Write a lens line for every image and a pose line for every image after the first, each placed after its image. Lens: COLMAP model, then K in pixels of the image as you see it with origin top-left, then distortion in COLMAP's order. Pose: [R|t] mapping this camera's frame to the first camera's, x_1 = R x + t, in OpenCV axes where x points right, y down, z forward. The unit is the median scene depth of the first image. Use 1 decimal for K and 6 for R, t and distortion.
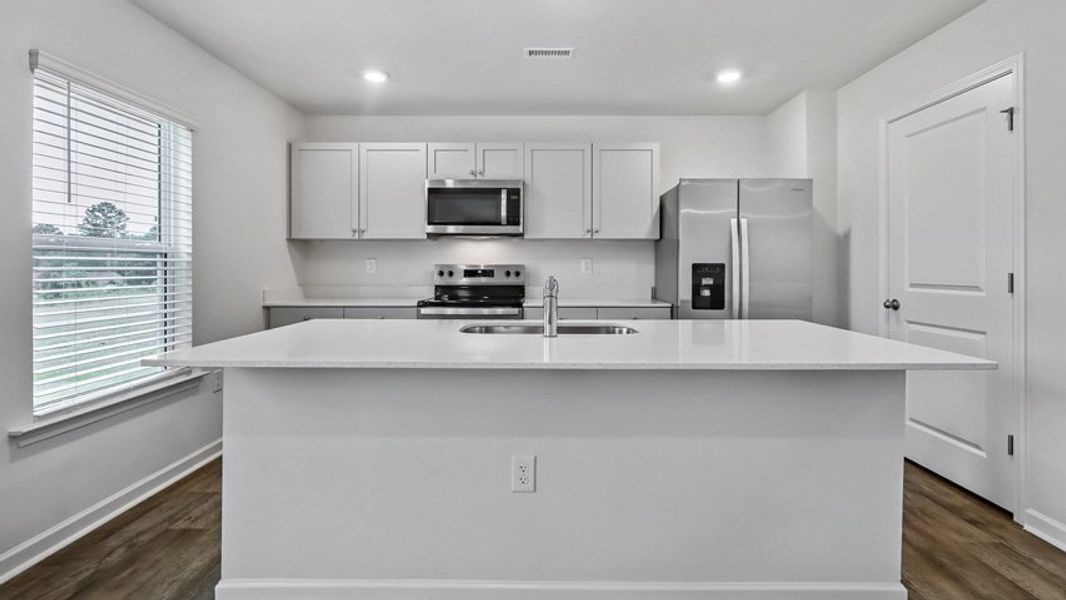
lens RADIAL K [[497.3, 0, 535.8], [0, 497.3, 263.1], [0, 0, 1]] dist [0.003167, 0.000228]
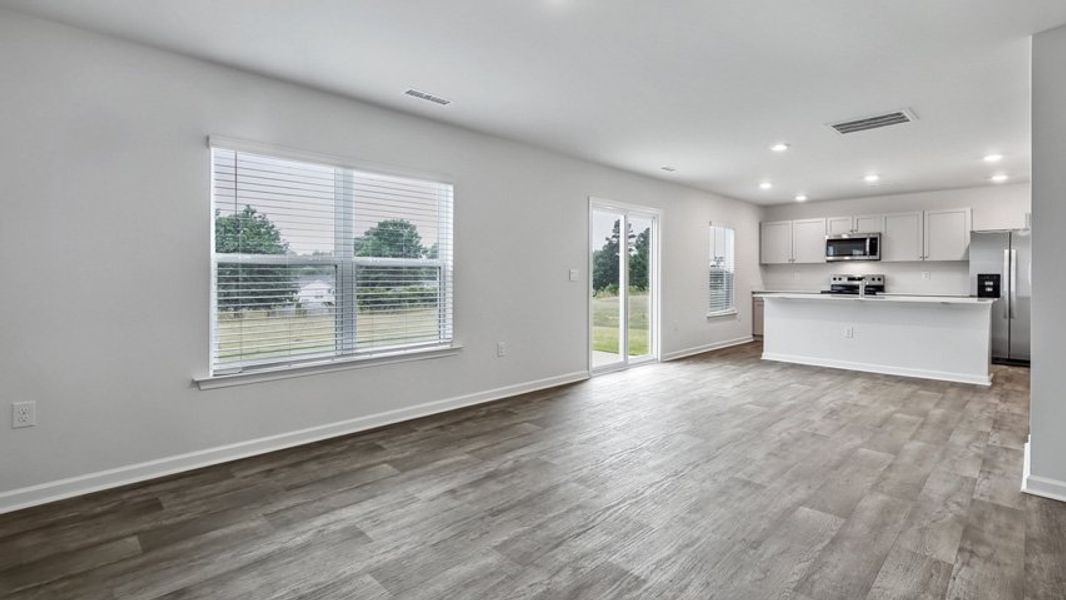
lens RADIAL K [[497.3, 0, 539.1], [0, 497.3, 276.9], [0, 0, 1]] dist [0.003167, 0.000228]
pose [[0.715843, 0.001661, -0.698260, 0.395136], [0.005975, 0.999946, 0.008504, -0.013363], [0.698236, -0.010259, 0.715794, -1.411003]]
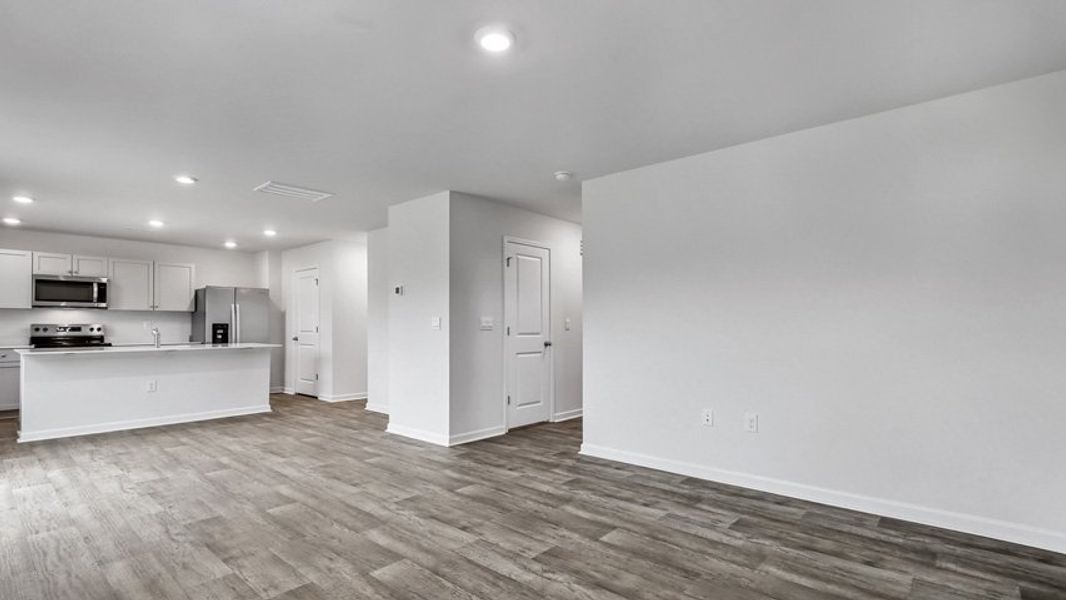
lens RADIAL K [[497.3, 0, 539.7], [0, 497.3, 320.0], [0, 0, 1]] dist [0.003167, 0.000228]
pose [[0.644018, 0.007202, 0.764976, -0.405141], [-0.005394, 0.999974, -0.004873, -0.011348], [-0.764991, -0.000988, 0.644040, -1.406854]]
